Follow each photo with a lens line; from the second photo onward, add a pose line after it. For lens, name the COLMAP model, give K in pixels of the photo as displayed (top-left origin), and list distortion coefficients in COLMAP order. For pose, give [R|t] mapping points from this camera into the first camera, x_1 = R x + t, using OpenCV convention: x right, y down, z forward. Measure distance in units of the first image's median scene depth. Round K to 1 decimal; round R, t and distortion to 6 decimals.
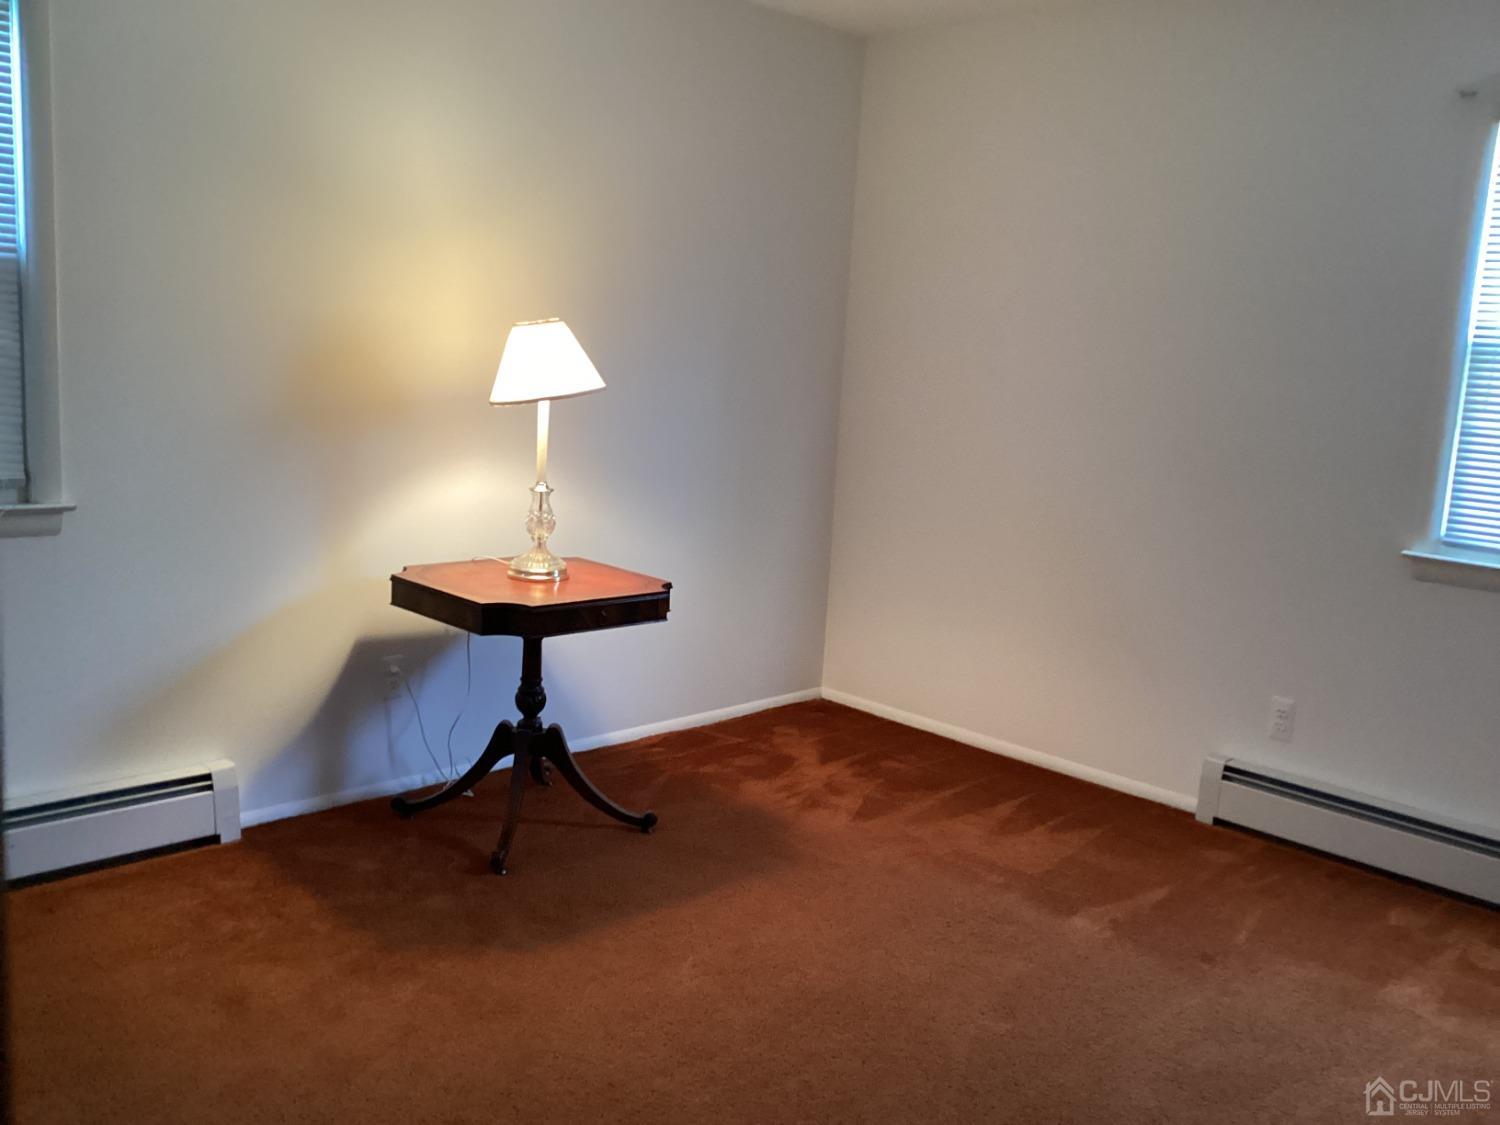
lens RADIAL K [[1382.8, 0, 750.0], [0, 1382.8, 562.5], [0, 0, 1]] dist [-0.002880, 0.006020]
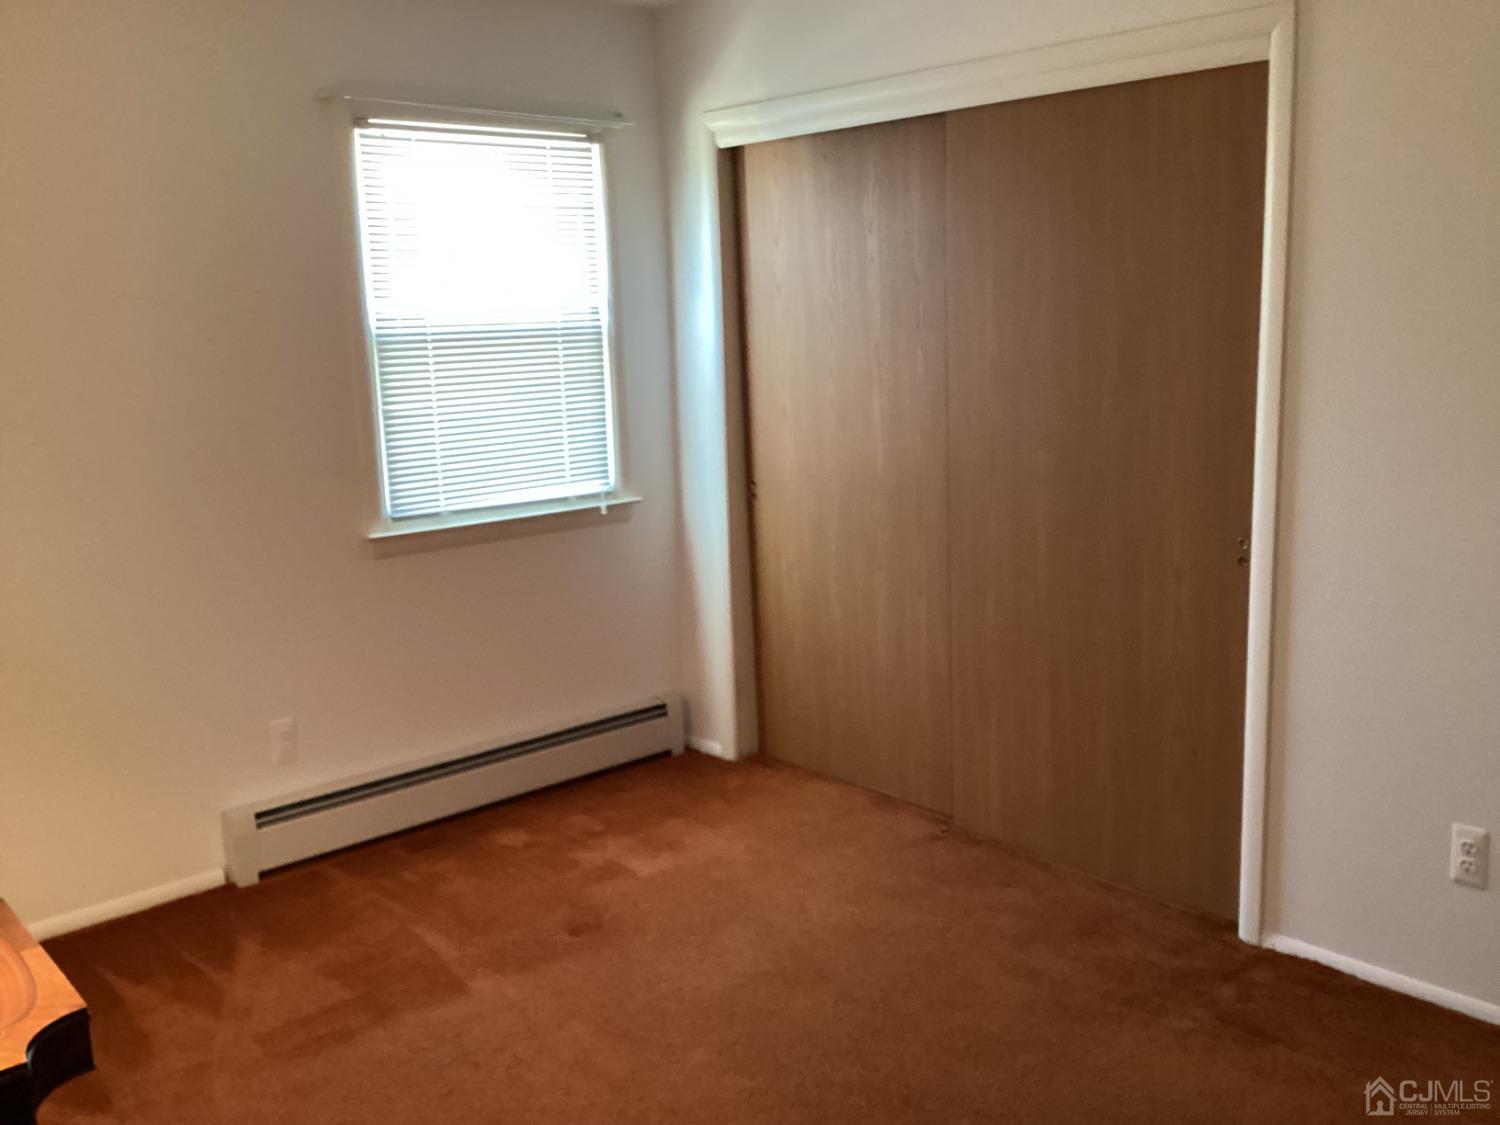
lens RADIAL K [[1382.8, 0, 750.0], [0, 1382.8, 562.5], [0, 0, 1]] dist [-0.002880, 0.006020]
pose [[0.049647, -0.244194, 0.968455, -0.512134], [0.199384, 0.952556, 0.229964, -0.165732], [-0.978663, 0.181678, 0.095980, 0.594370]]
